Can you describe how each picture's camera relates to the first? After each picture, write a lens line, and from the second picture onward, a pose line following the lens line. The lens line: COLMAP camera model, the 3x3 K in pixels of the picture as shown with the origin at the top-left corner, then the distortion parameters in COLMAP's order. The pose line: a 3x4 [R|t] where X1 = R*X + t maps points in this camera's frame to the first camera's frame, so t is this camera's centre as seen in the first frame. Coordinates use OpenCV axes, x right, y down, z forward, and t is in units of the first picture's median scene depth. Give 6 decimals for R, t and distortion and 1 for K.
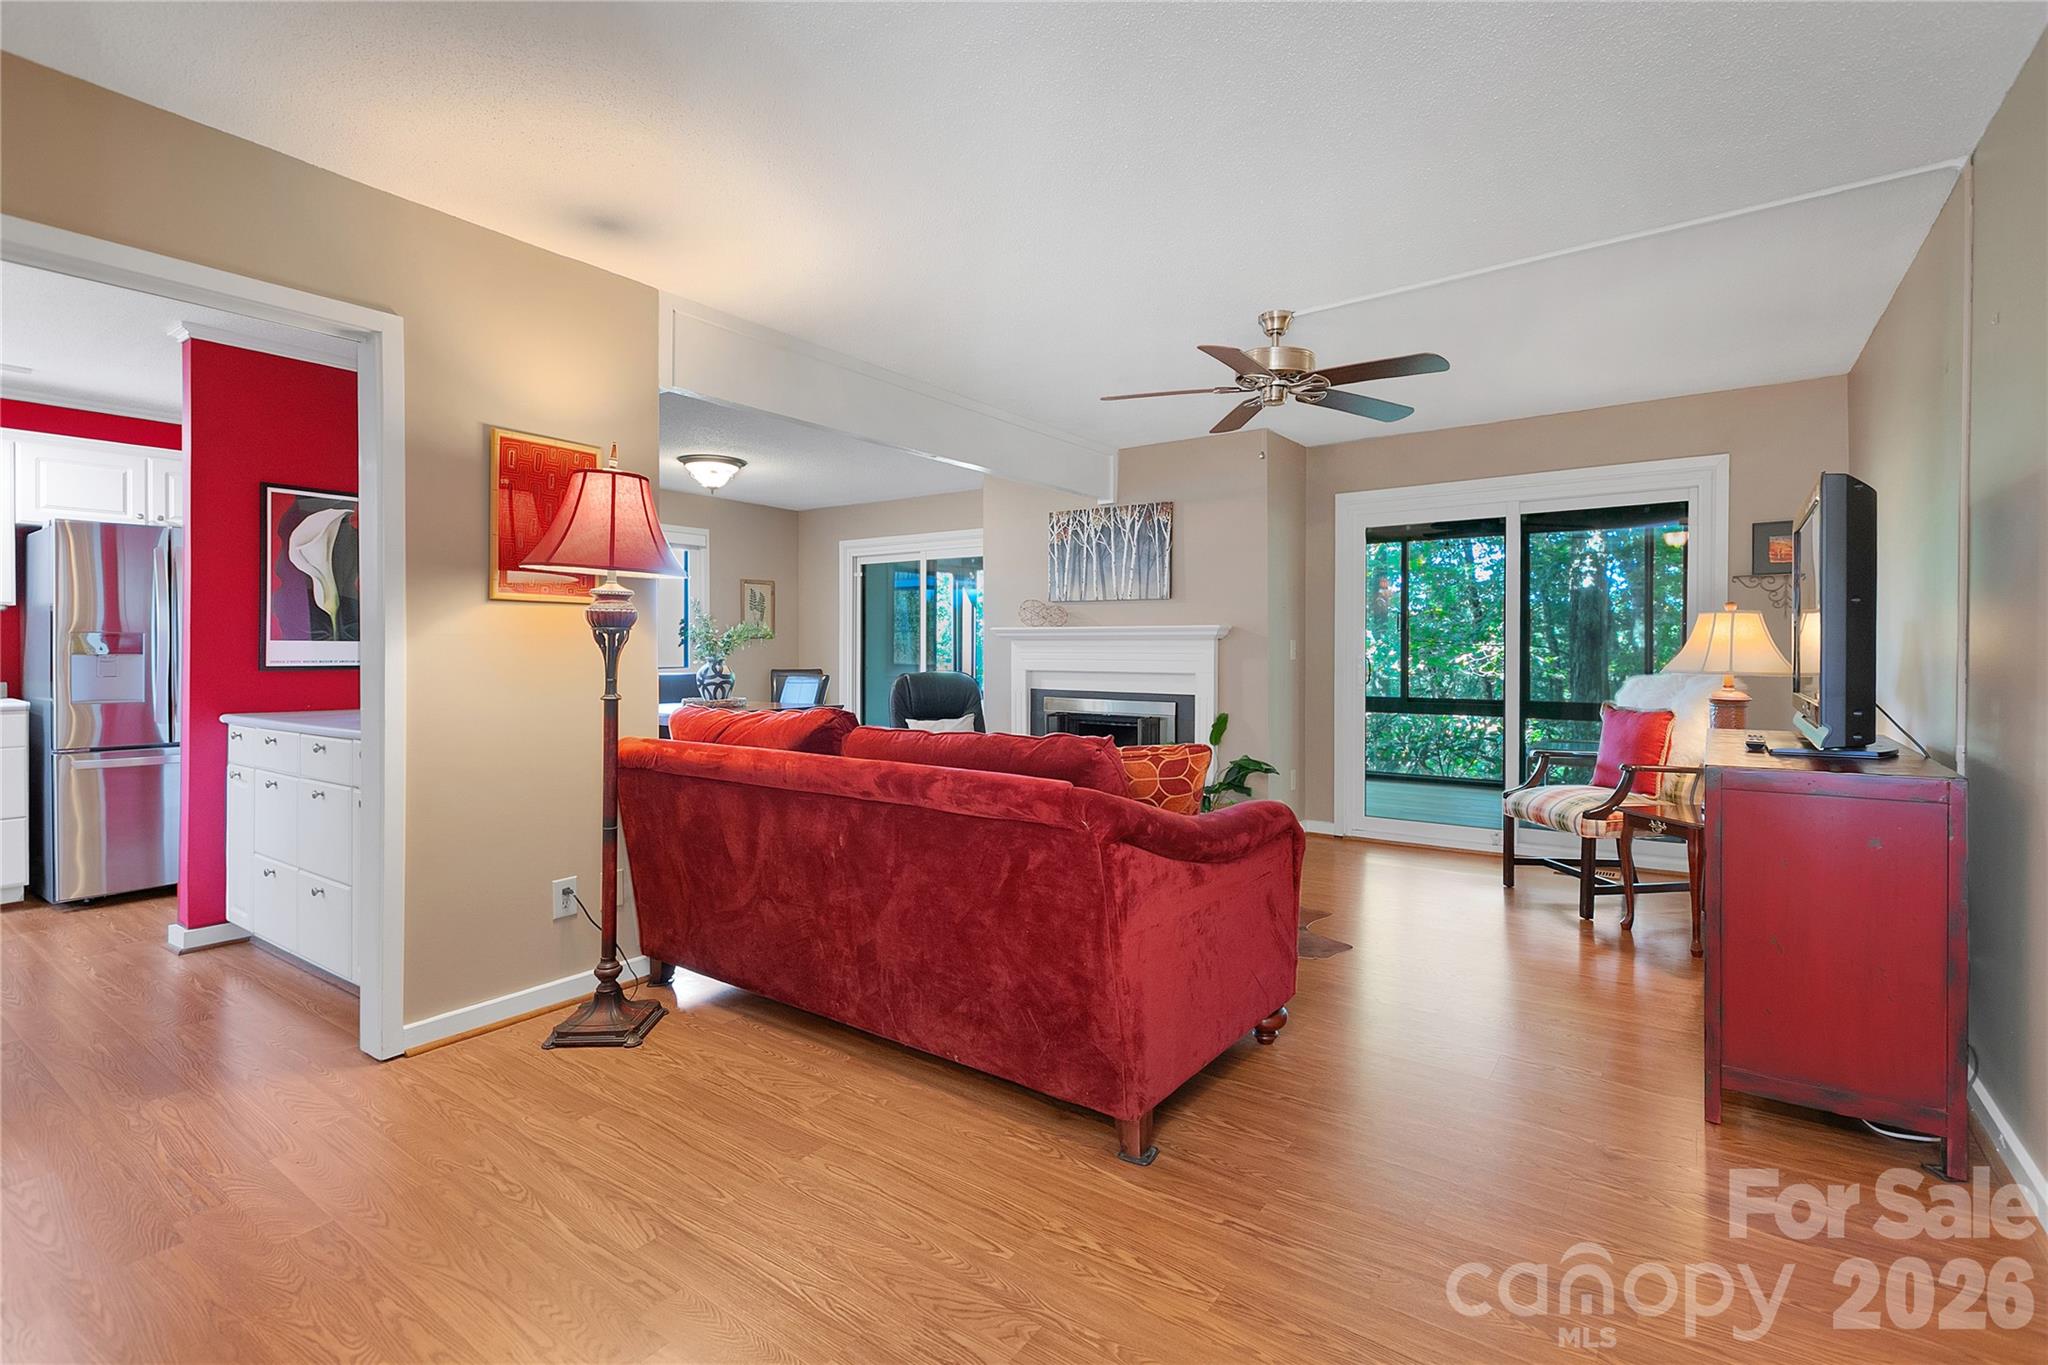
lens RADIAL K [[929.9, 0, 1028.7], [0, 929.9, 662.8], [0, 0, 1]] dist [0.001891, 0.000068]
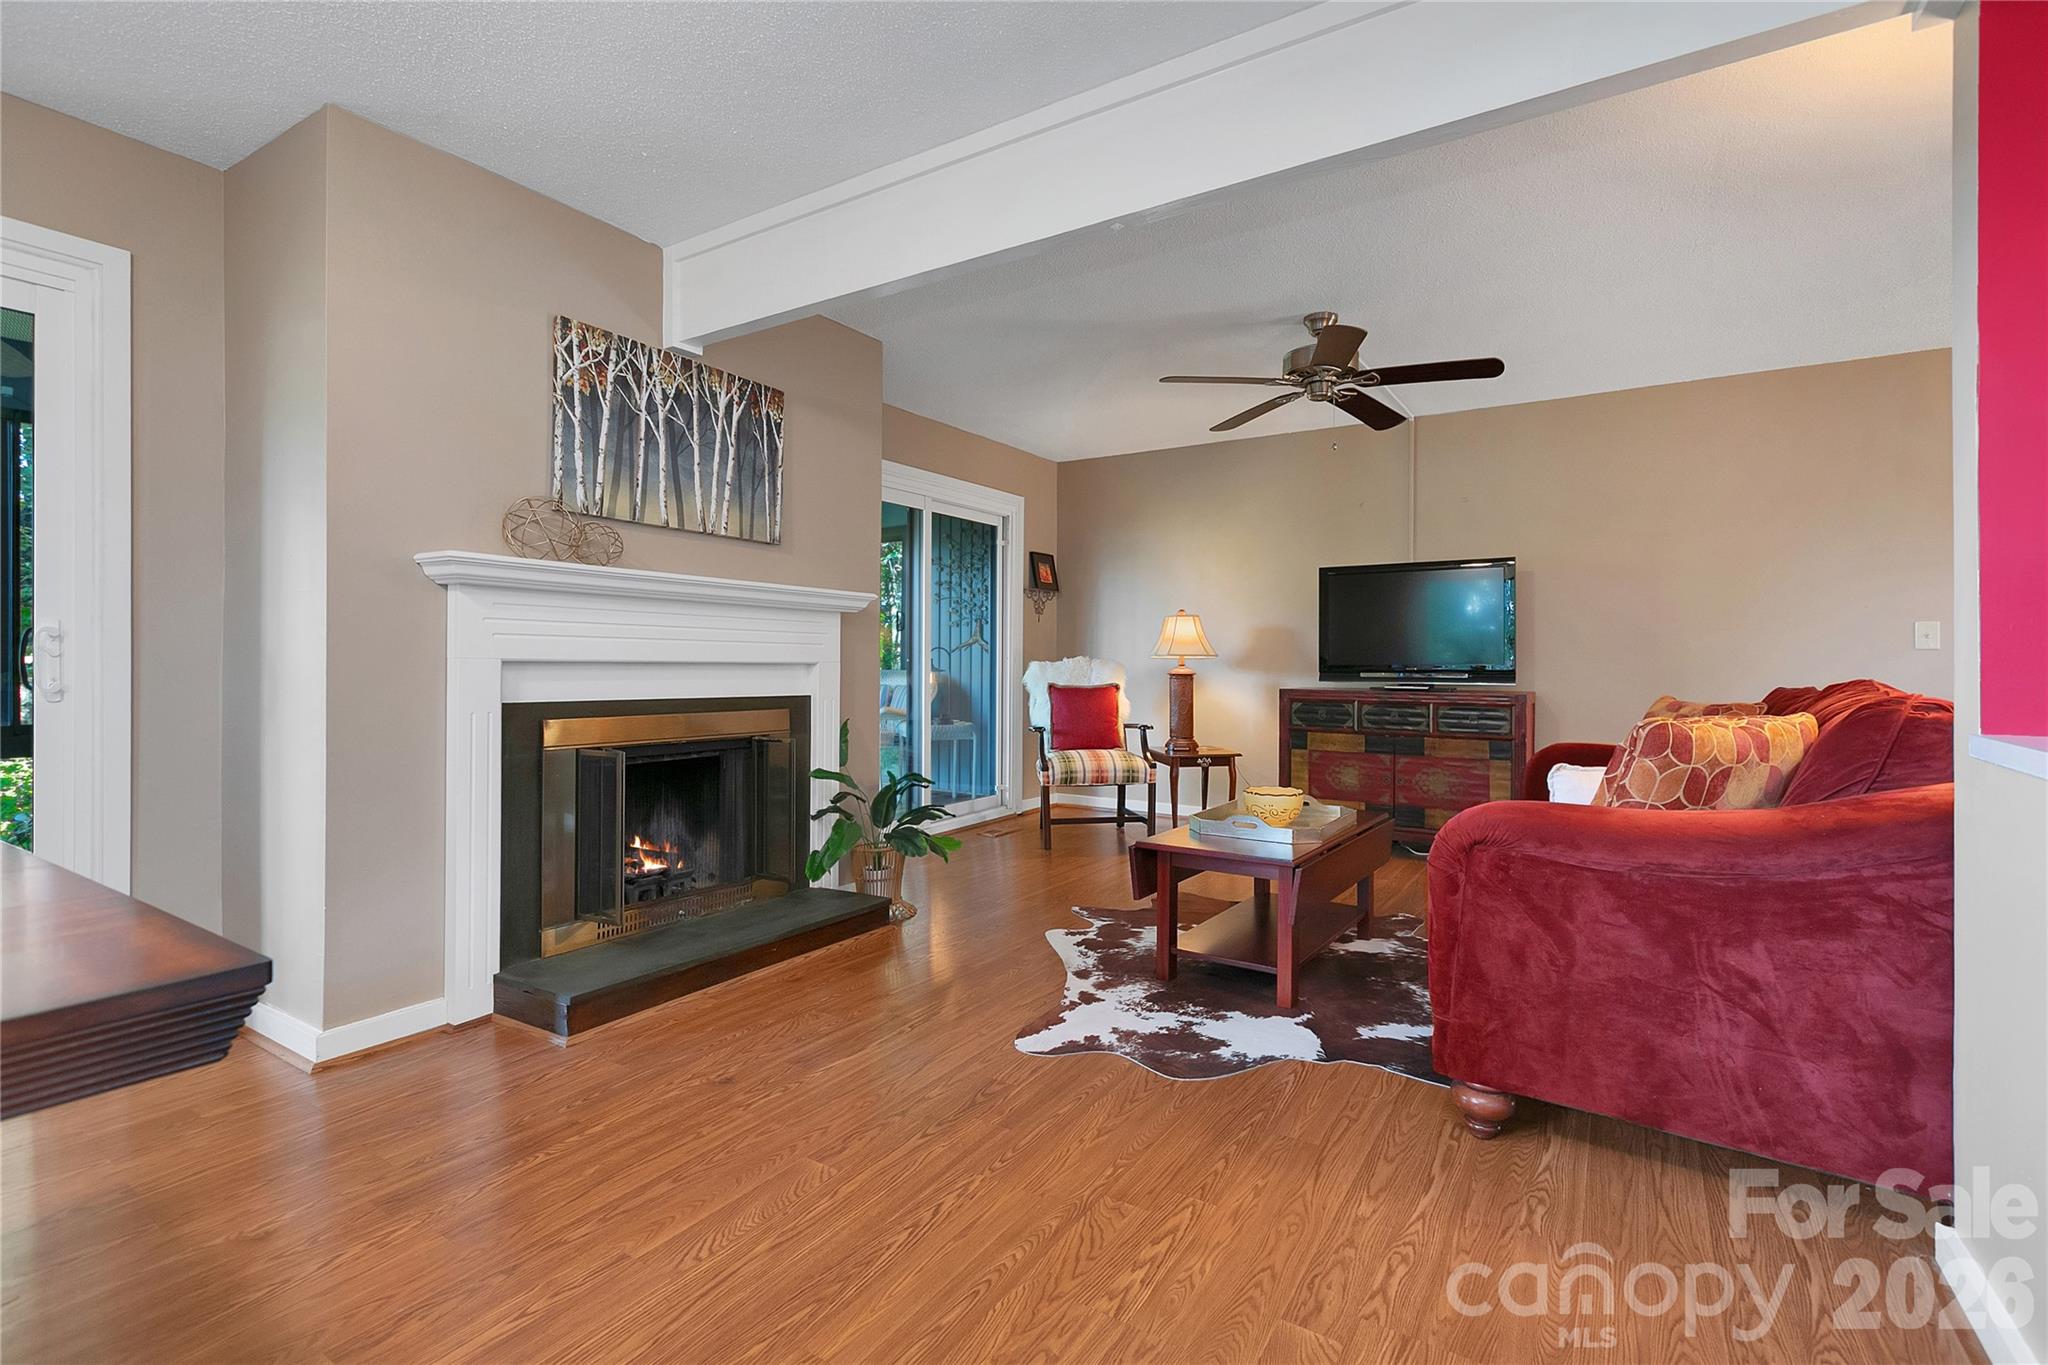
lens RADIAL K [[929.9, 0, 1028.7], [0, 929.9, 662.8], [0, 0, 1]] dist [0.001891, 0.000068]
pose [[-0.055621, -0.000306, 0.998452, -0.463273], [0.009345, 0.999956, 0.000827, 0.011378], [-0.998408, 0.009376, -0.055616, 0.824349]]
